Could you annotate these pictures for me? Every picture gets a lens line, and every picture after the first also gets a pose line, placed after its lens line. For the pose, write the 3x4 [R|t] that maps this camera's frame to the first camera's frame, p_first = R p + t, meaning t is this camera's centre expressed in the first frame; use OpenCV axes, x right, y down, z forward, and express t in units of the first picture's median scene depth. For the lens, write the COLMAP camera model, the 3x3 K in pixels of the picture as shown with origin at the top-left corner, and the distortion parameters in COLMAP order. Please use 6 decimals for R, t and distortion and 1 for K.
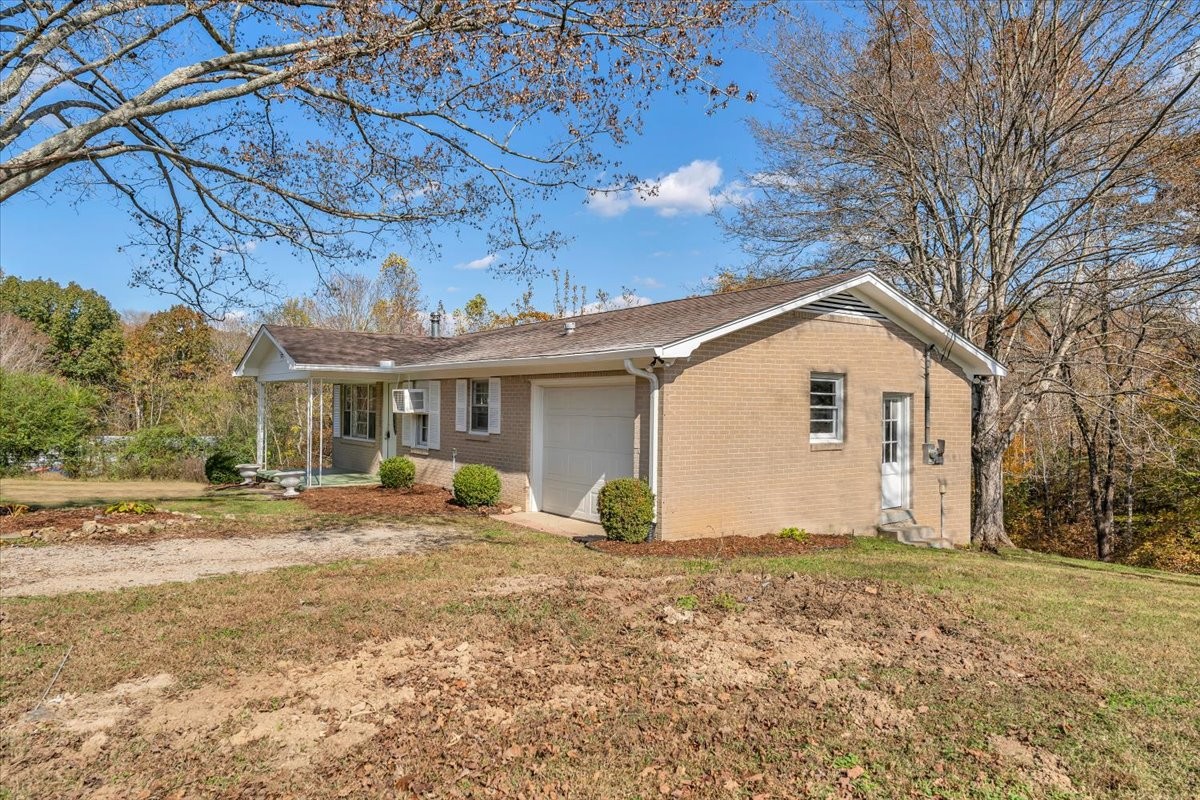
lens RADIAL K [[535.2, 0, 601.0], [0, 535.2, 404.6], [0, 0, 1]] dist [-0.000860, -0.000161]
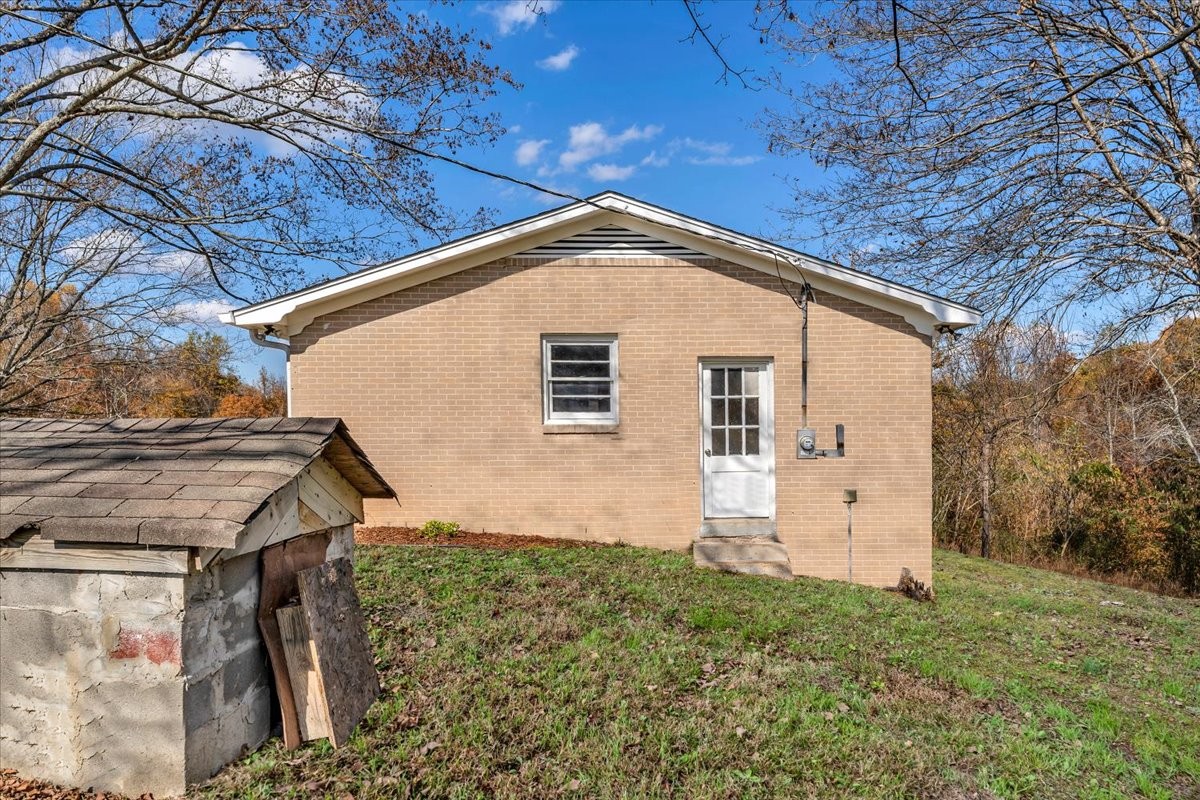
lens RADIAL K [[535.2, 0, 601.0], [0, 535.2, 404.6], [0, 0, 1]] dist [-0.000860, -0.000161]
pose [[0.919085, -0.014075, -0.393809, 0.732145], [0.017462, 0.999835, 0.005019, 0.037624], [0.393673, -0.011489, 0.919179, 0.295958]]
